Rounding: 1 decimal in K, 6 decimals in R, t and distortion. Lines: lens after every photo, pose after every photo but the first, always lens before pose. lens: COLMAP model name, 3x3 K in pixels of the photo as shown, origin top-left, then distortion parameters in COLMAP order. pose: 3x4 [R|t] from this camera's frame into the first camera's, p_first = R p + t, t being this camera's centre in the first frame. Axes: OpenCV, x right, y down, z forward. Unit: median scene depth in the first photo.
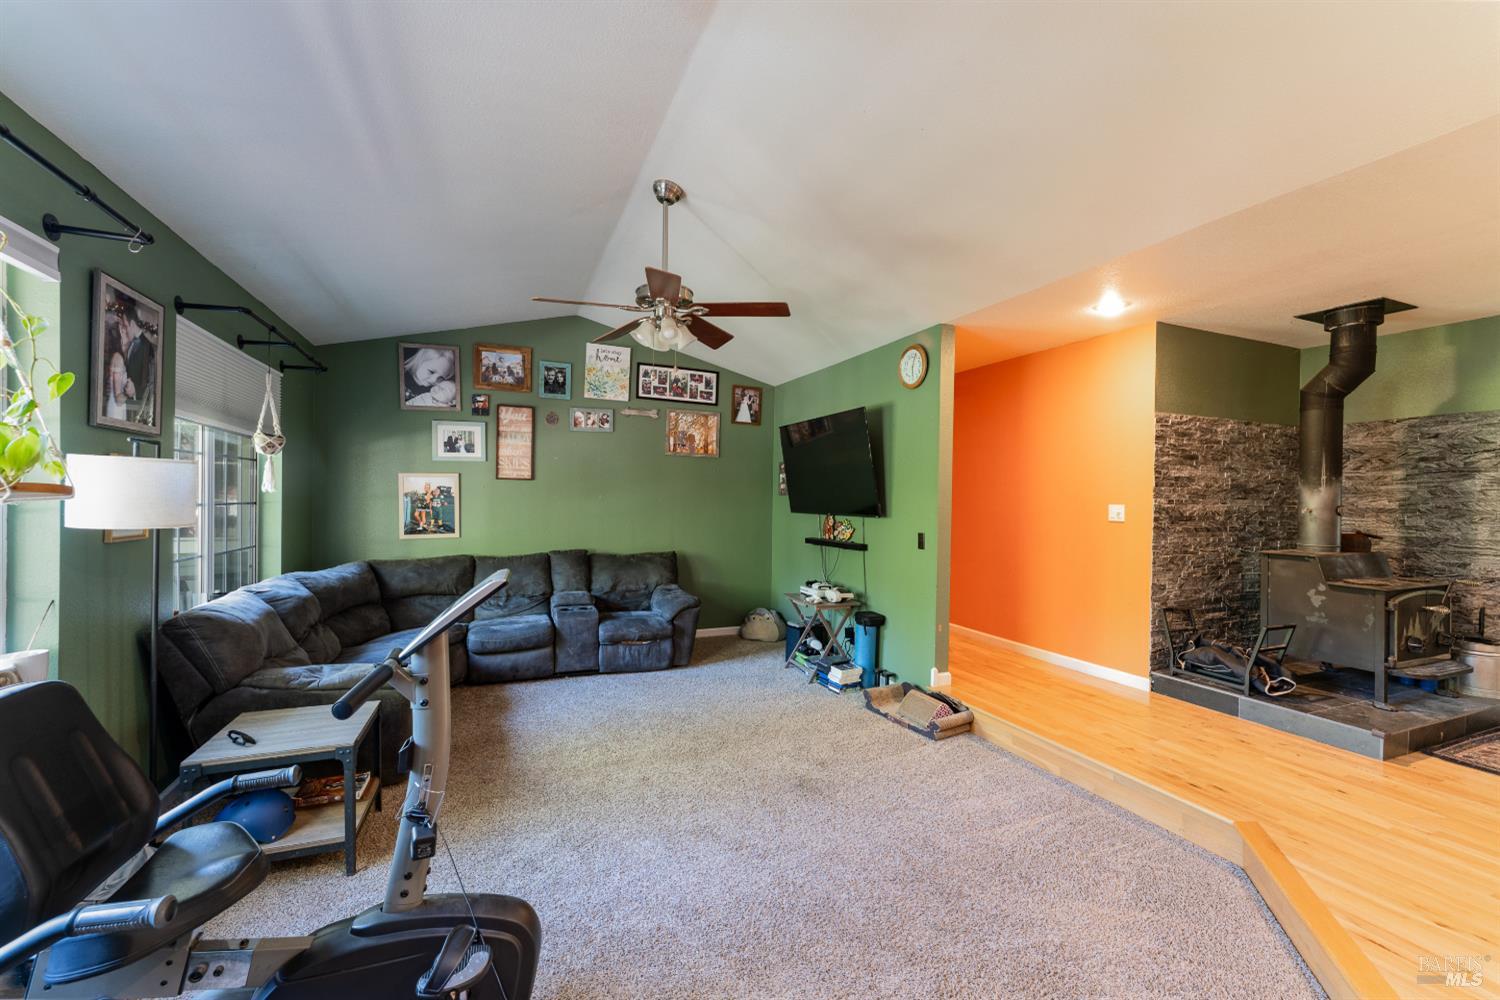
lens RADIAL K [[609.5, 0, 749.8], [0, 609.5, 498.5], [0, 0, 1]] dist [-0.000936, -0.000337]
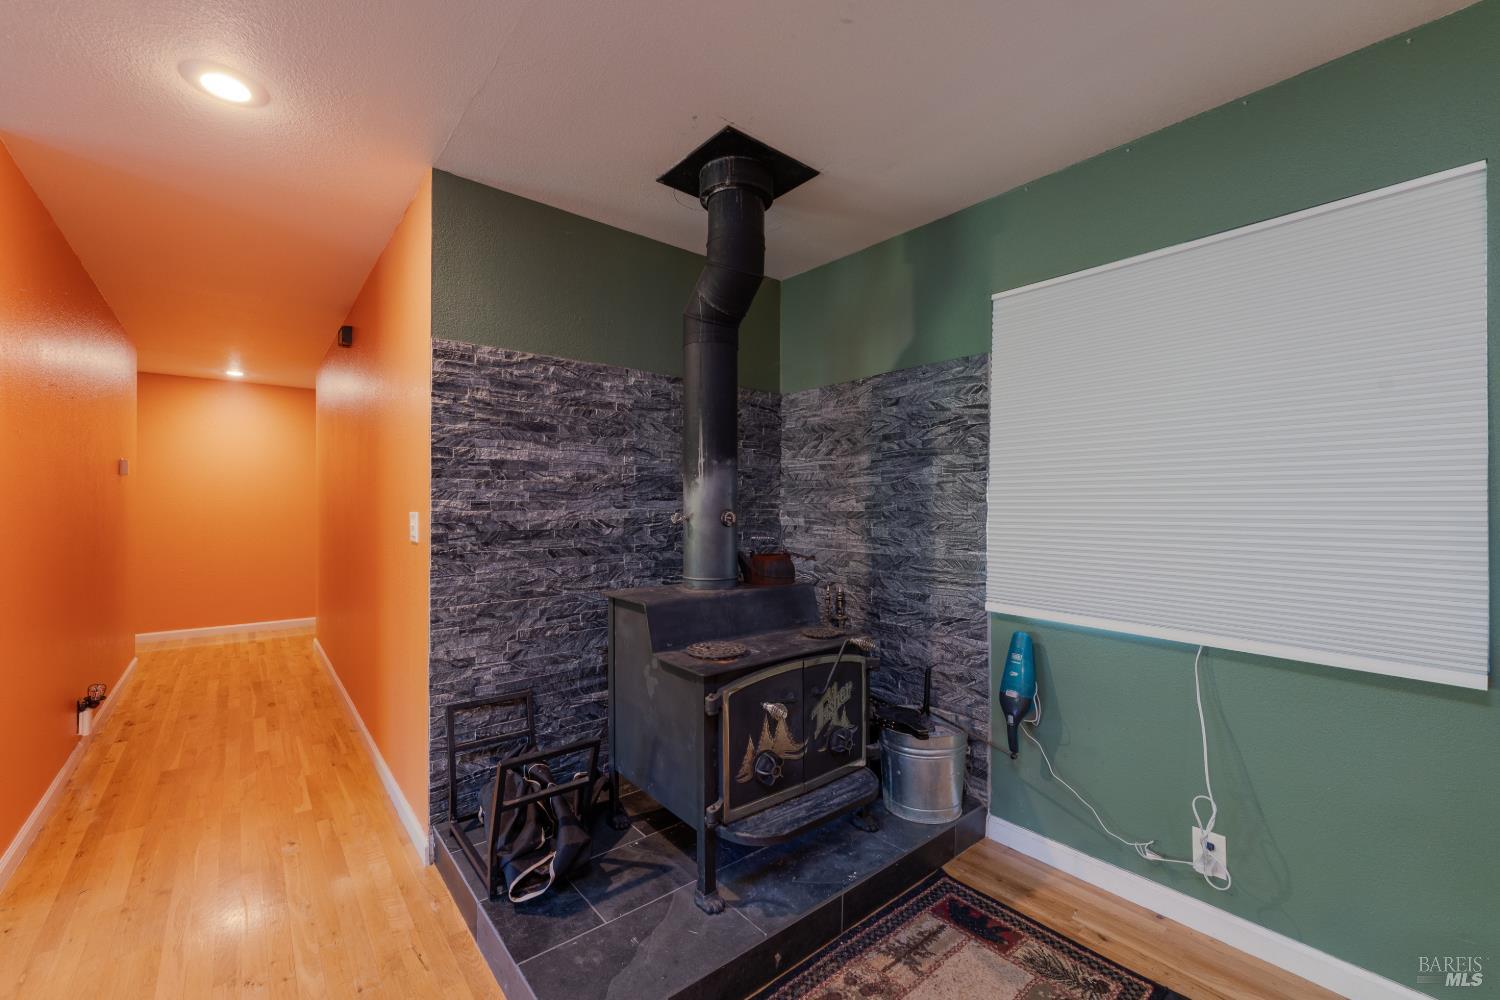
lens RADIAL K [[609.5, 0, 744.2], [0, 609.5, 497.4], [0, 0, 1]] dist [-0.000936, -0.000337]
pose [[0.956246, -0.006823, 0.292485, 0.215960], [0.009857, 0.999912, -0.008900, 0.001574], [-0.292399, 0.011393, 0.956229, 0.115850]]
